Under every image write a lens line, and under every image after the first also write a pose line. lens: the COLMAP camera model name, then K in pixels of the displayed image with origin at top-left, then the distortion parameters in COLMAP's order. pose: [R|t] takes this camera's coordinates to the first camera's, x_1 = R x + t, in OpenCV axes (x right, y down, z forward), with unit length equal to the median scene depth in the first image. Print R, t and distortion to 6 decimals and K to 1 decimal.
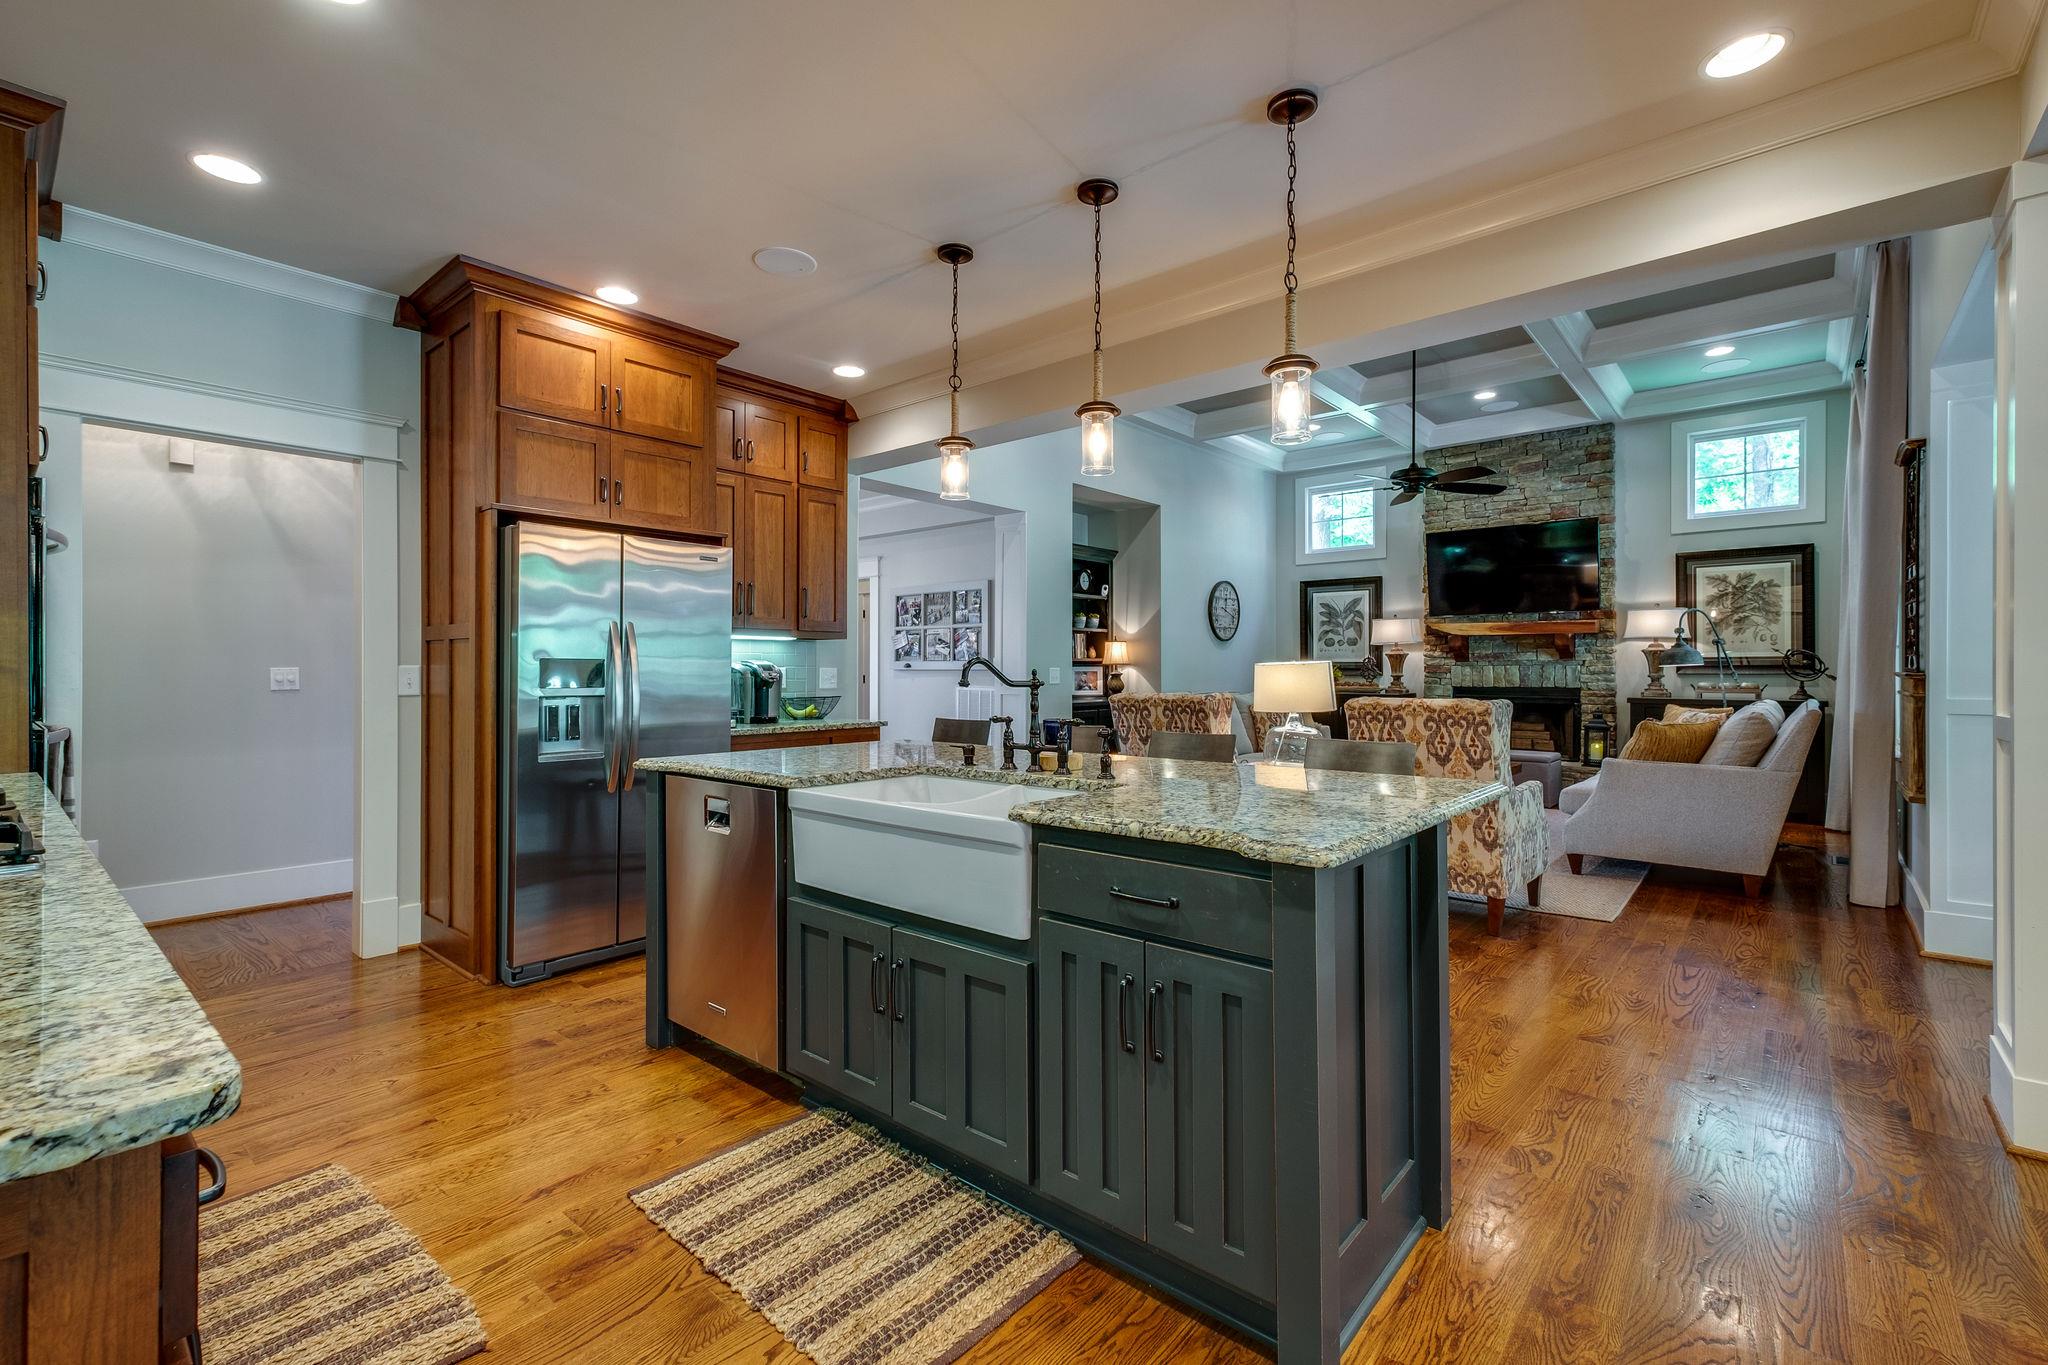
lens RADIAL K [[879.5, 0, 1022.3], [0, 879.5, 675.7], [0, 0, 1]] dist [0.002122, 0.000076]
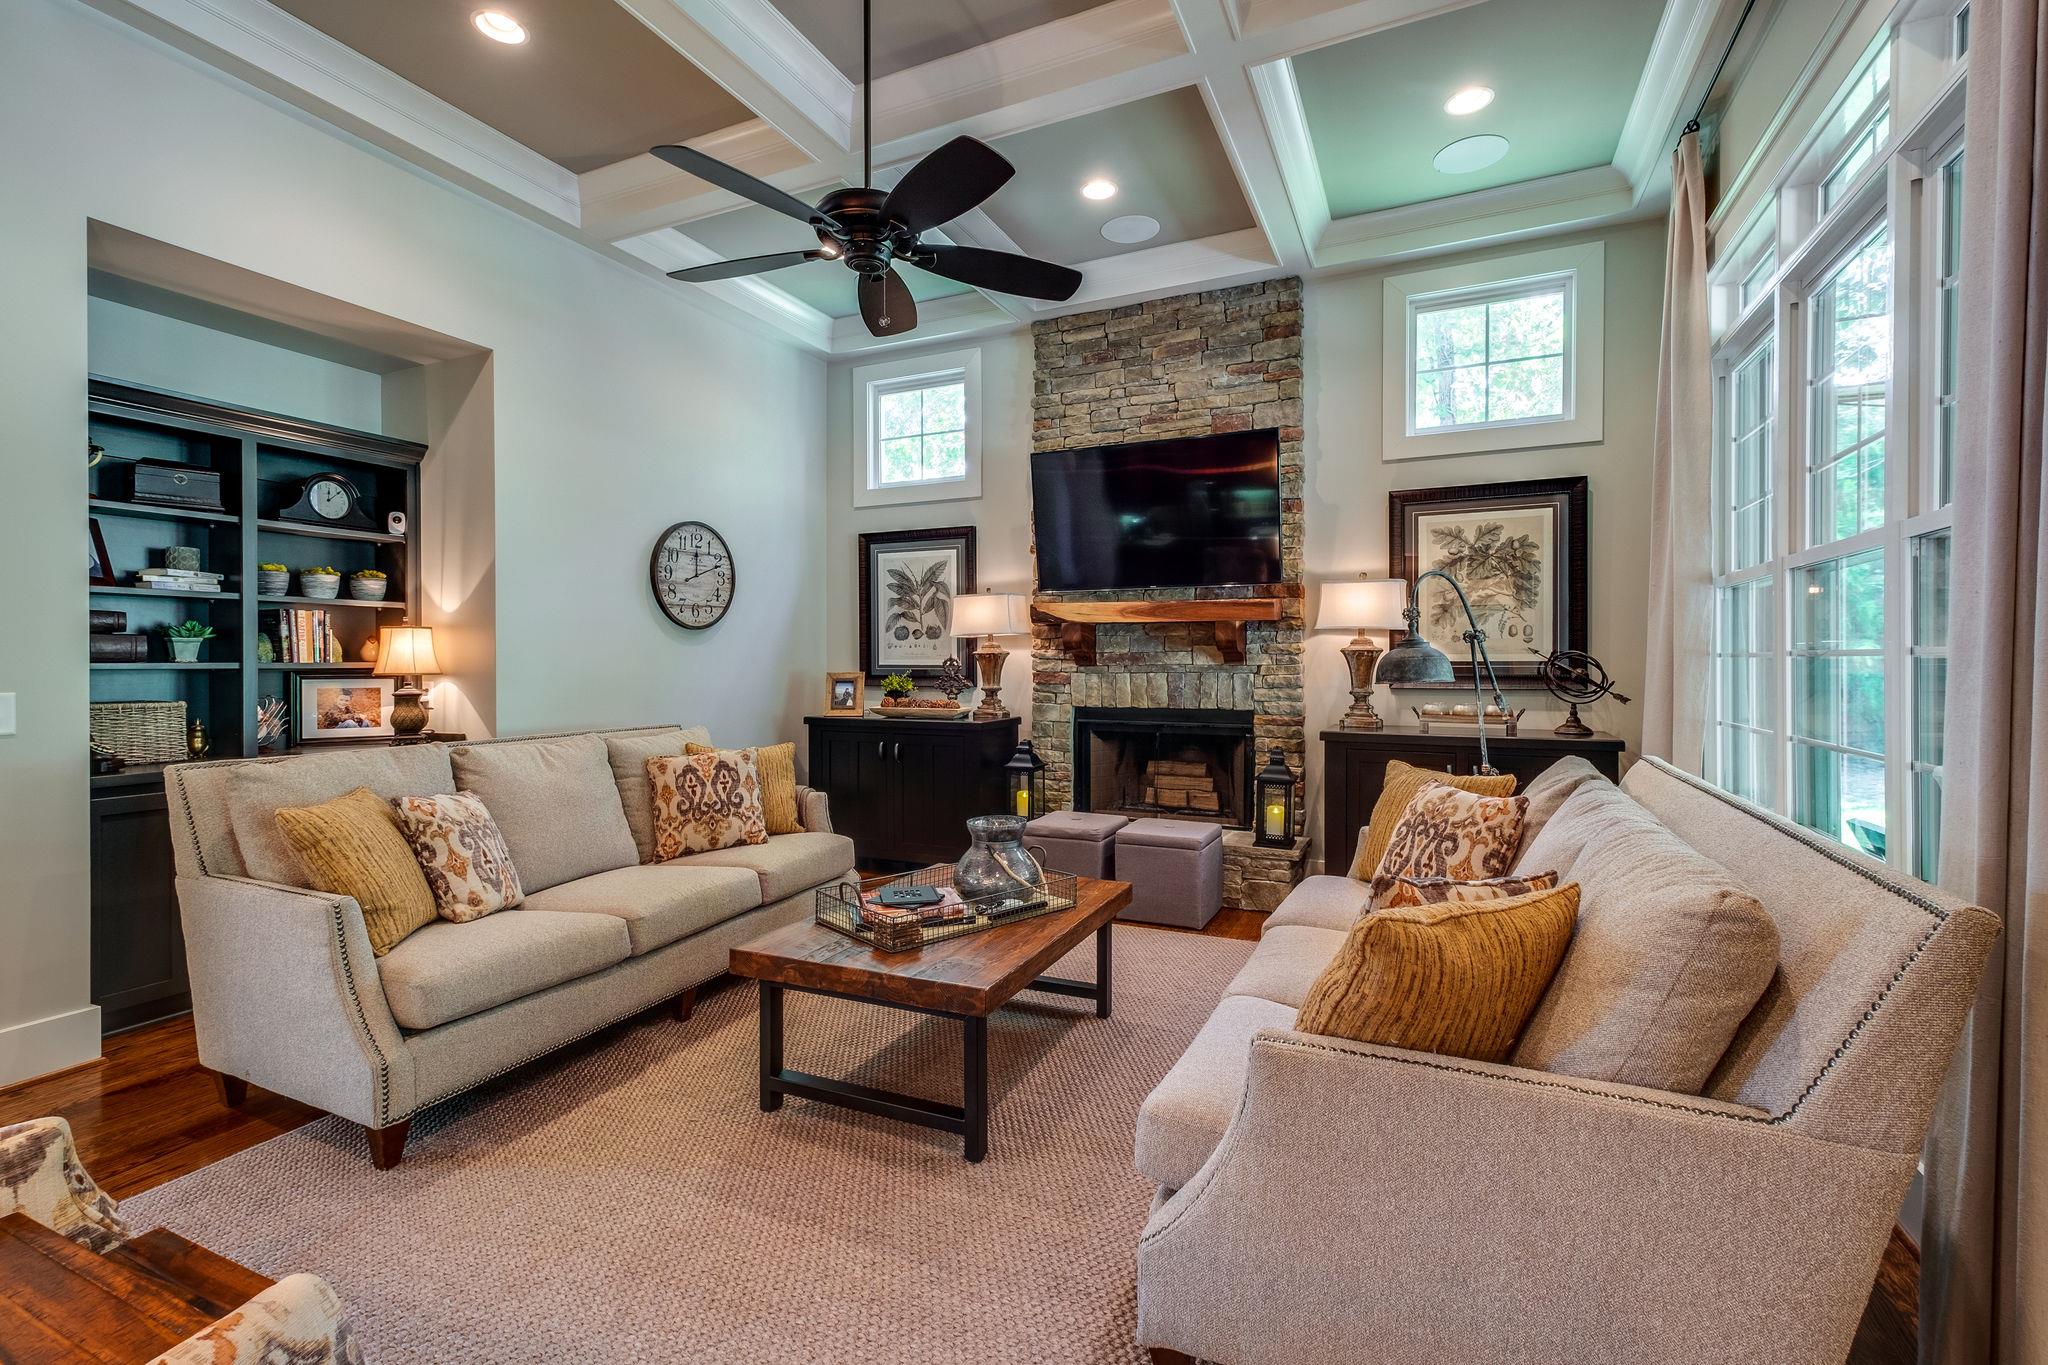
lens RADIAL K [[879.5, 0, 1022.3], [0, 879.5, 675.7], [0, 0, 1]] dist [0.002122, 0.000076]
pose [[0.962788, -0.005823, 0.270195, 0.311063], [0.002656, 0.999923, 0.012084, -0.017915], [-0.270244, -0.010917, 0.962730, 0.450744]]
